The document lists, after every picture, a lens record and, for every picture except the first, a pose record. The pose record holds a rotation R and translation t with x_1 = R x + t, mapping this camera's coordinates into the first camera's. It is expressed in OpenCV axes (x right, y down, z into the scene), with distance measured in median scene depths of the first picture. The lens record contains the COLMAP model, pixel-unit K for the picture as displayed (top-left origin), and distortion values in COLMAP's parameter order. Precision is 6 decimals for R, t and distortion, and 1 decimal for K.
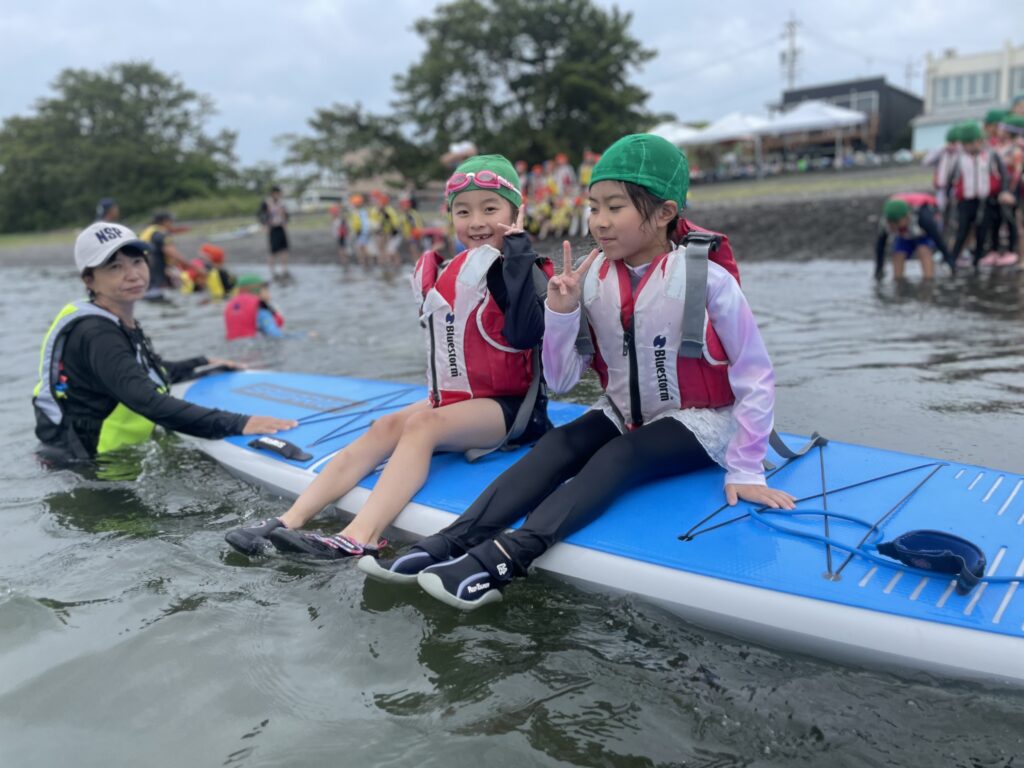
lens RADIAL K [[778.7, 0, 509.7], [0, 778.7, 382.0], [0, 0, 1]] dist [0.005298, -0.004138]
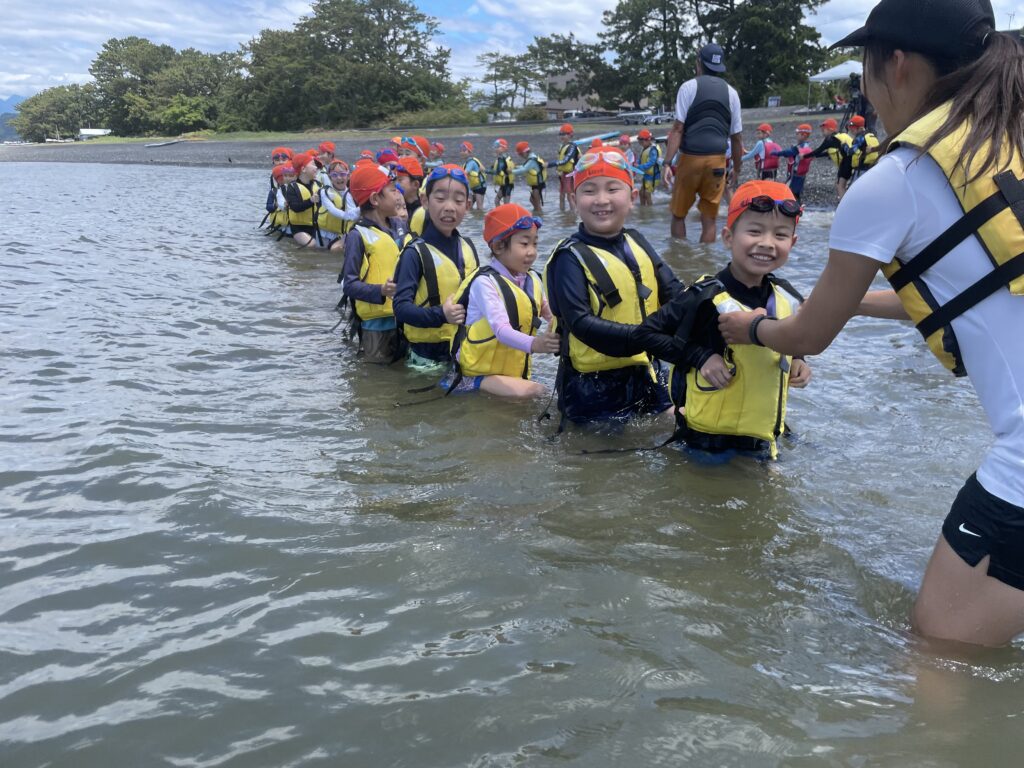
lens RADIAL K [[778.7, 0, 512.1], [0, 778.7, 383.8], [0, 0, 1]] dist [0.005298, -0.004138]
pose [[0.977033, 0.111189, -0.181776, -0.001813], [-0.093574, 0.990292, 0.102787, 0.064734], [0.191441, -0.083416, 0.977953, -0.240583]]
